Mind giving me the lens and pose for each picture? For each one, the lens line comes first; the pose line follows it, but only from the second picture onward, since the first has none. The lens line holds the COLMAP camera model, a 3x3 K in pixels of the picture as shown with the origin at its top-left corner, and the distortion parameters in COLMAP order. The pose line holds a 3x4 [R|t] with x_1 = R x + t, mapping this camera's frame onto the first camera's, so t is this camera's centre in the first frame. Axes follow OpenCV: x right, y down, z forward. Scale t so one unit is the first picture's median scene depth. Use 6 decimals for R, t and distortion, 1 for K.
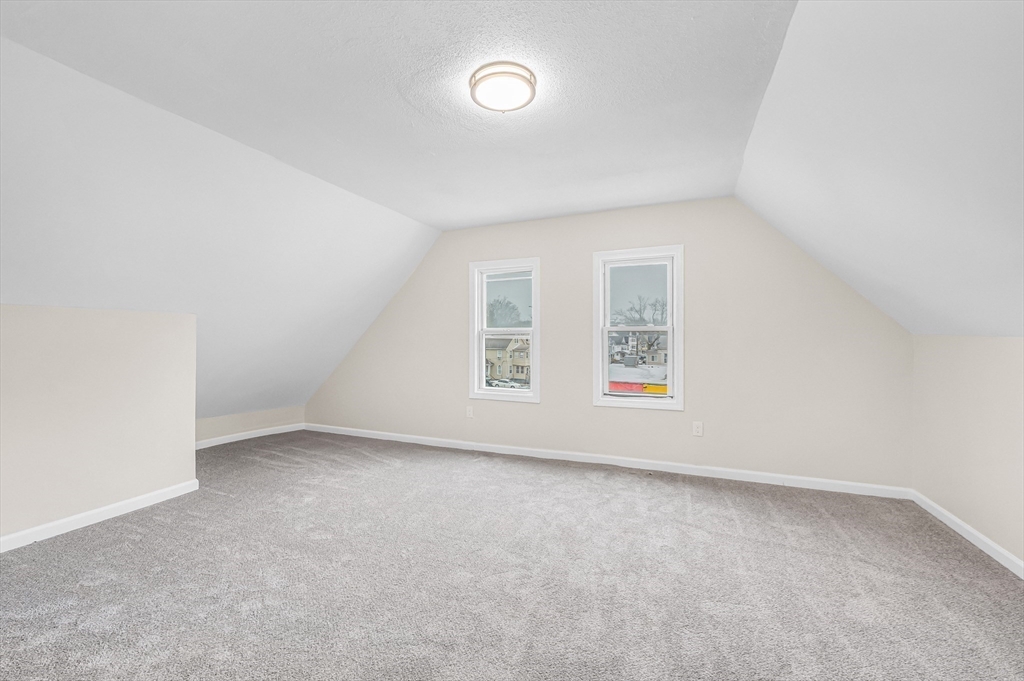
lens RADIAL K [[413.7, 0, 507.2], [0, 413.7, 338.8], [0, 0, 1]] dist [-0.000626, -0.000127]
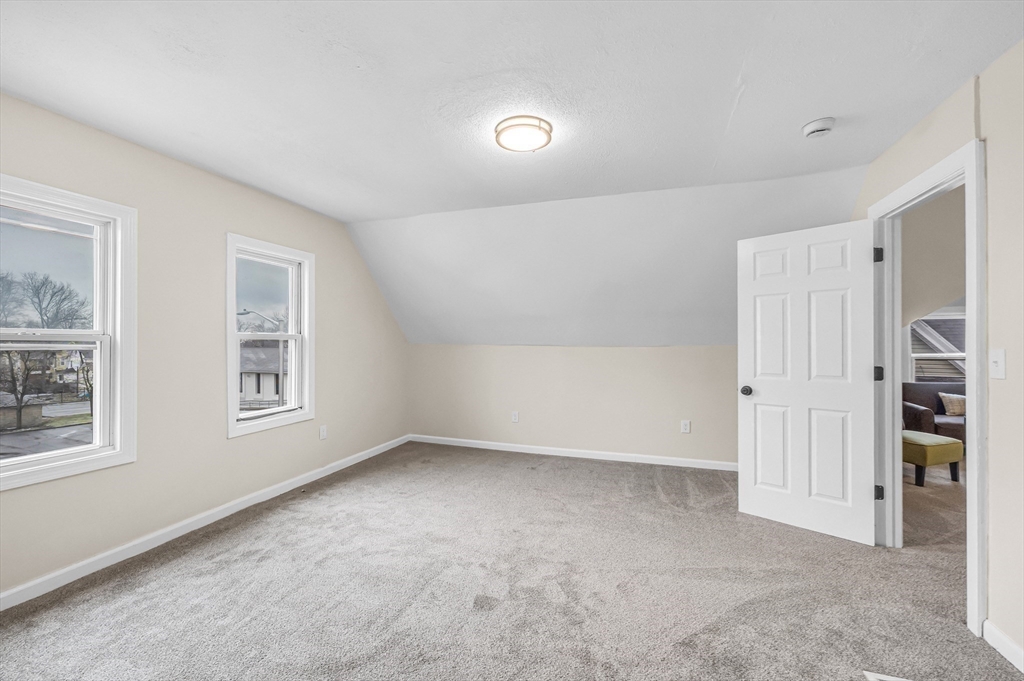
lens RADIAL K [[413.7, 0, 515.3], [0, 413.7, 345.5], [0, 0, 1]] dist [-0.000626, -0.000127]
pose [[-0.102148, -0.006267, 0.994749, -0.668602], [-0.002383, 0.999979, 0.006055, -0.013472], [-0.994766, -0.001752, -0.102161, 0.643796]]
